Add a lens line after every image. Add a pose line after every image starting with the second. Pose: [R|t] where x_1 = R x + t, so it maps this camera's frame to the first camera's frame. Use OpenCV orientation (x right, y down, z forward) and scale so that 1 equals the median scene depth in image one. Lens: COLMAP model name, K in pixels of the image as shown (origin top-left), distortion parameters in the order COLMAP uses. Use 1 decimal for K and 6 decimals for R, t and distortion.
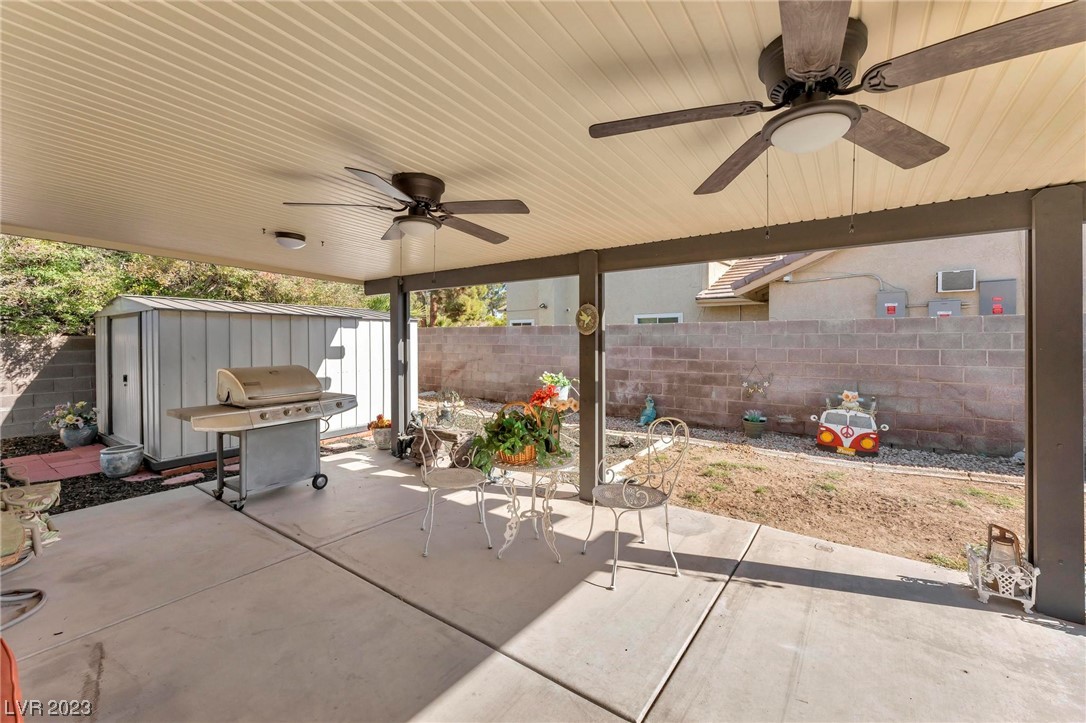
lens RADIAL K [[441.2, 0, 546.8], [0, 441.2, 343.4], [0, 0, 1]] dist [0.004960, 0.000318]
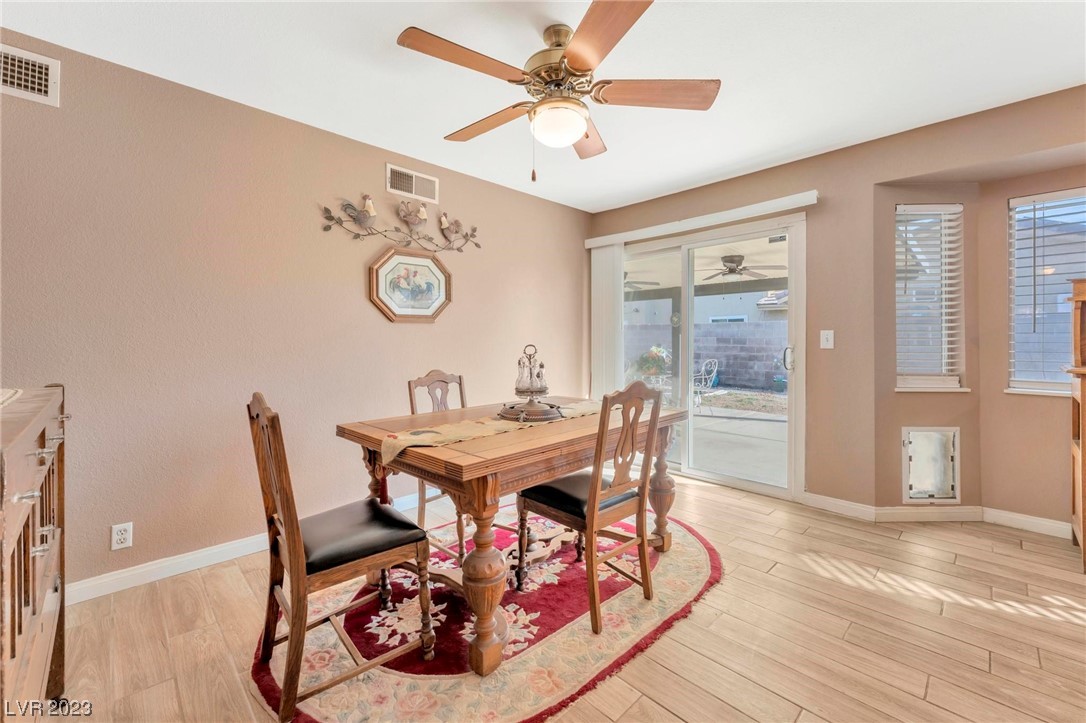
lens RADIAL K [[441.2, 0, 546.8], [0, 441.2, 343.4], [0, 0, 1]] dist [0.004960, 0.000318]
pose [[0.985052, 0.005483, -0.172170, -0.090542], [-0.006259, 0.999973, -0.003966, 0.041440], [0.172144, 0.004984, 0.985059, -0.699243]]
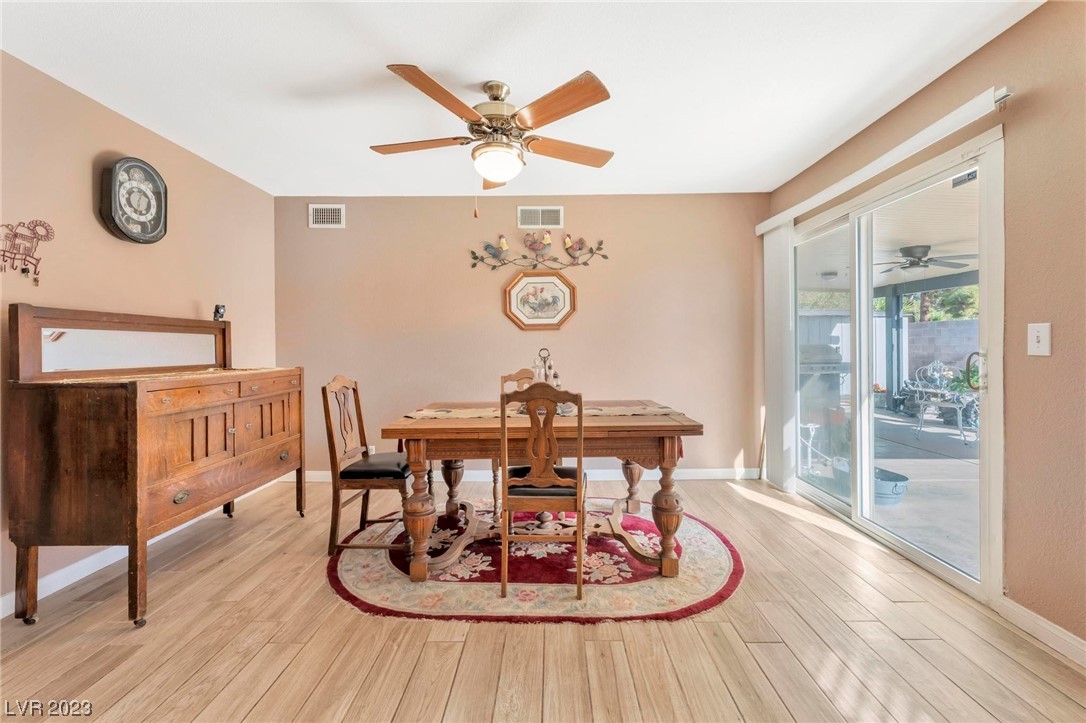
lens RADIAL K [[441.2, 0, 546.8], [0, 441.2, 343.4], [0, 0, 1]] dist [0.004960, 0.000318]
pose [[0.575319, -0.001532, -0.817928, 0.152532], [-0.003720, 0.999983, -0.004489, 0.038661], [0.817921, 0.005625, 0.575303, -0.590596]]
